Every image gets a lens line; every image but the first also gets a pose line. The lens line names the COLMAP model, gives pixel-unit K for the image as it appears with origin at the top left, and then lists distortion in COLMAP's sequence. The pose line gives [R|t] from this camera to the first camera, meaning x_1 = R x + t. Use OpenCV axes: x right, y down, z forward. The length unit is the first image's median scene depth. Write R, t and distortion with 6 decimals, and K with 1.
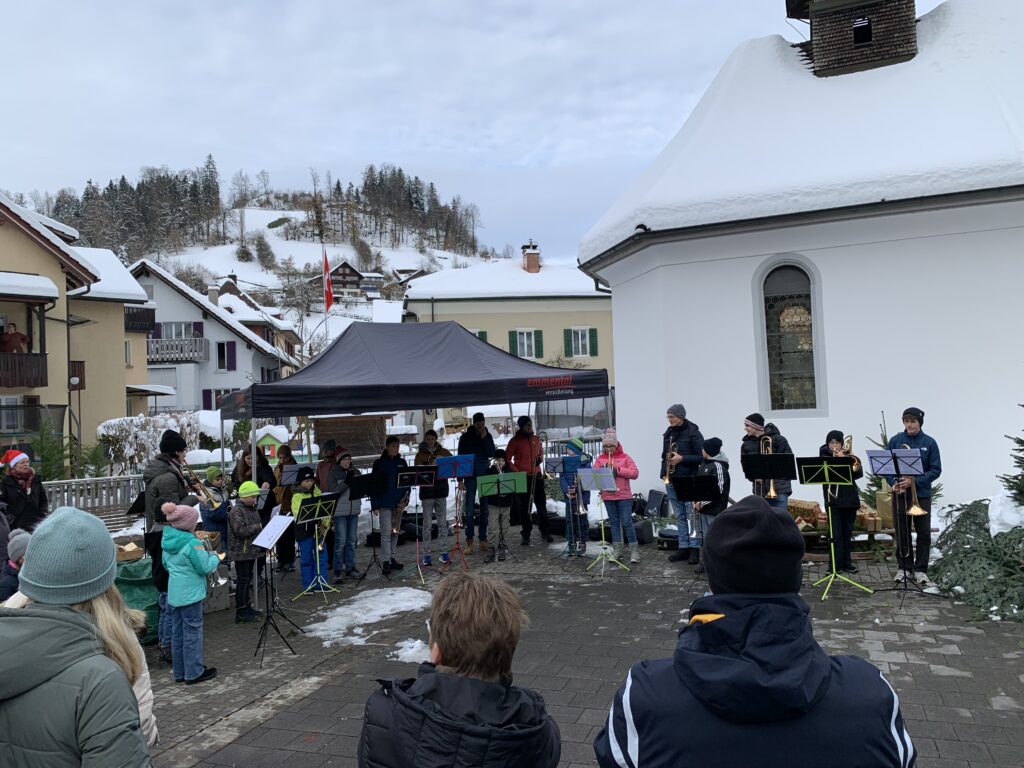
lens RADIAL K [[776.3, 0, 515.8], [0, 776.3, 379.4], [0, 0, 1]] dist [0.036178, -0.039313]
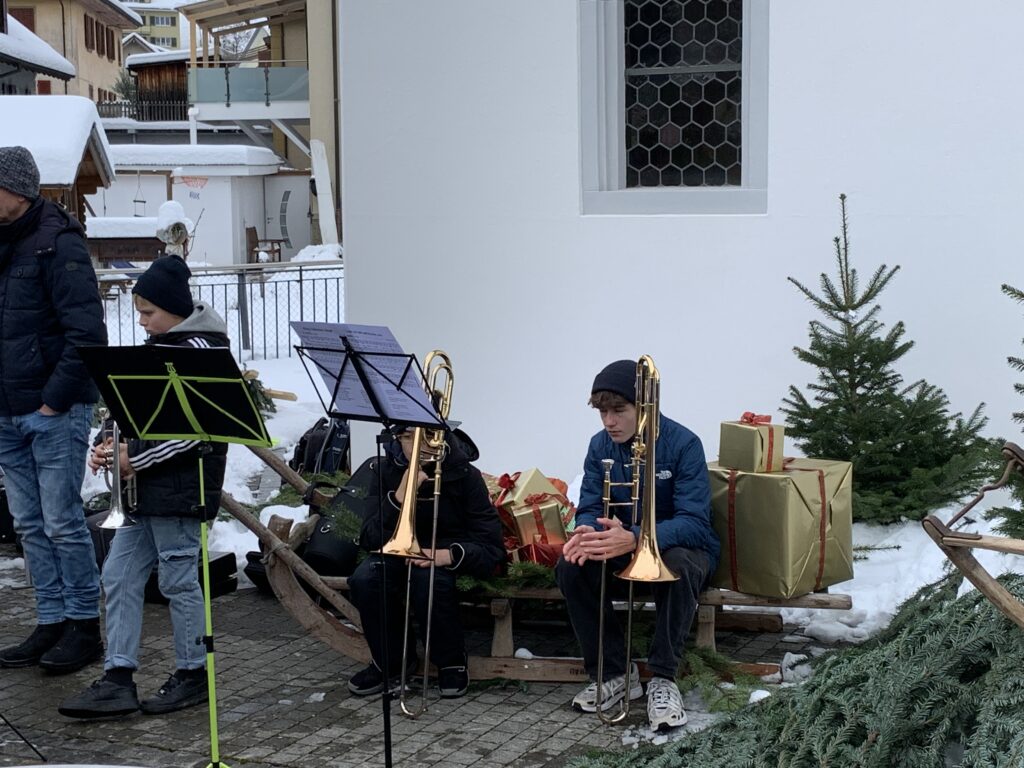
lens RADIAL K [[1708.2, 0, 496.5], [0, 1708.2, 381.0], [0, 0, 1]] dist [0.209852, -0.760766]
pose [[0.992752, 0.045588, -0.111196, 0.358540], [-0.028873, 0.988634, 0.147544, 0.015025], [0.116658, -0.143265, 0.982785, 0.271791]]
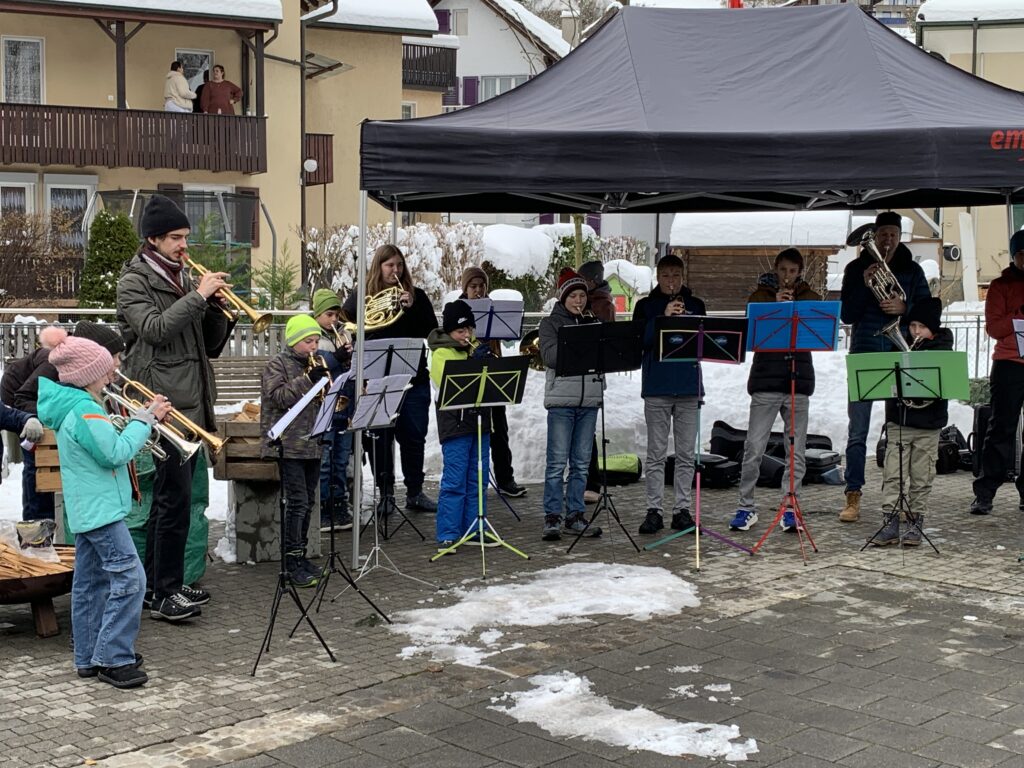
lens RADIAL K [[1425.0, 0, 499.9], [0, 1425.0, 367.2], [0, 0, 1]] dist [0.217519, -0.698040]
pose [[0.902014, 0.082702, -0.423711, 0.096472], [-0.032905, 0.991795, 0.123534, 0.031969], [0.430451, -0.097487, 0.897334, 0.145653]]
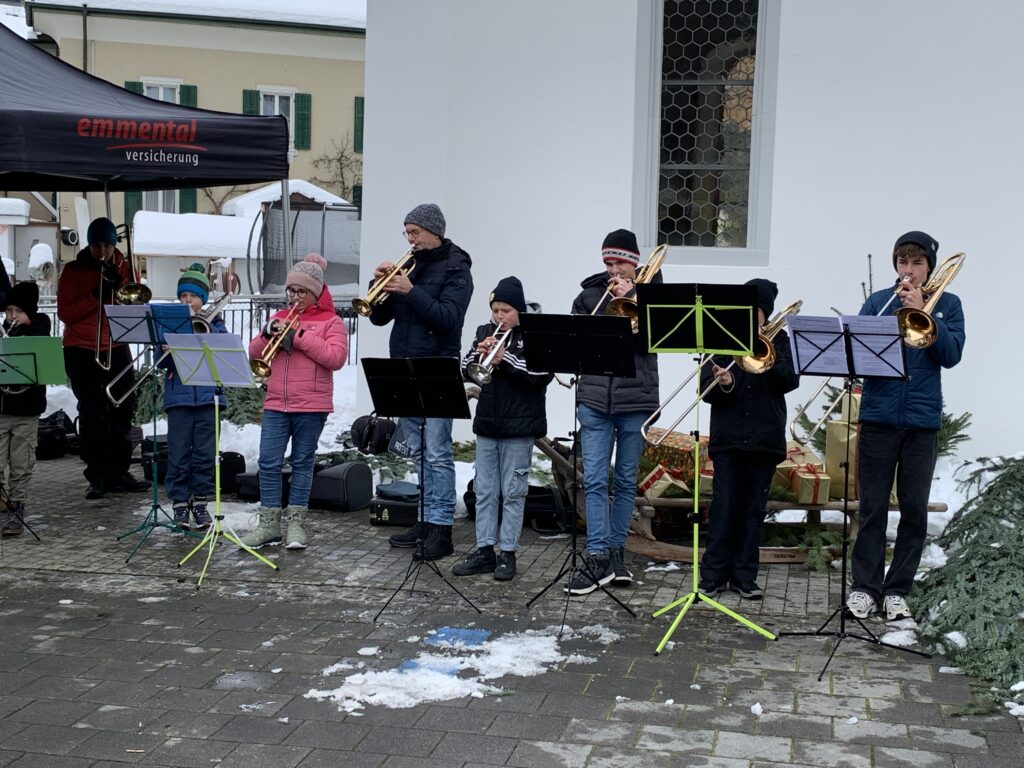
lens RADIAL K [[1425.0, 0, 499.9], [0, 1425.0, 367.2], [0, 0, 1]] dist [0.217519, -0.698040]
pose [[0.987404, 0.058063, 0.147181, 0.109796], [-0.073578, 0.992033, 0.102261, 0.030822], [-0.140071, -0.111802, 0.983809, 0.149390]]
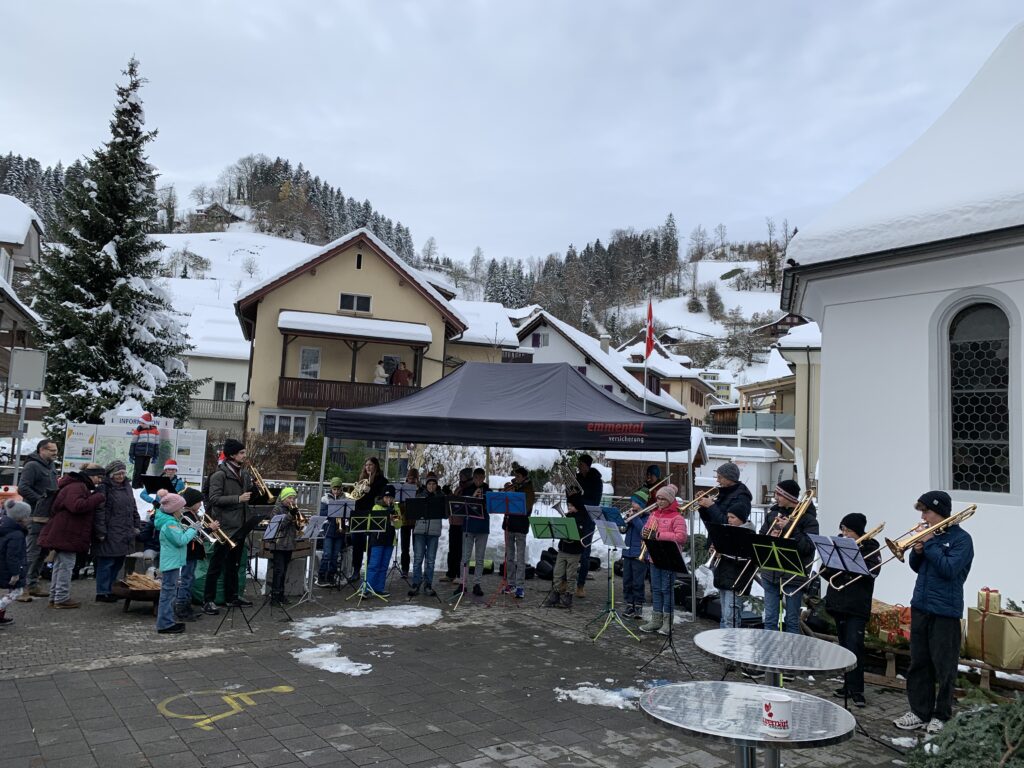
lens RADIAL K [[774.2, 0, 503.2], [0, 774.2, 375.9], [0, 0, 1]] dist [0.071785, -0.088471]
pose [[0.836051, 0.032931, -0.547663, 0.378404], [-0.070149, 0.996421, -0.047172, -0.004722], [0.544149, 0.077856, 0.835368, 0.101150]]
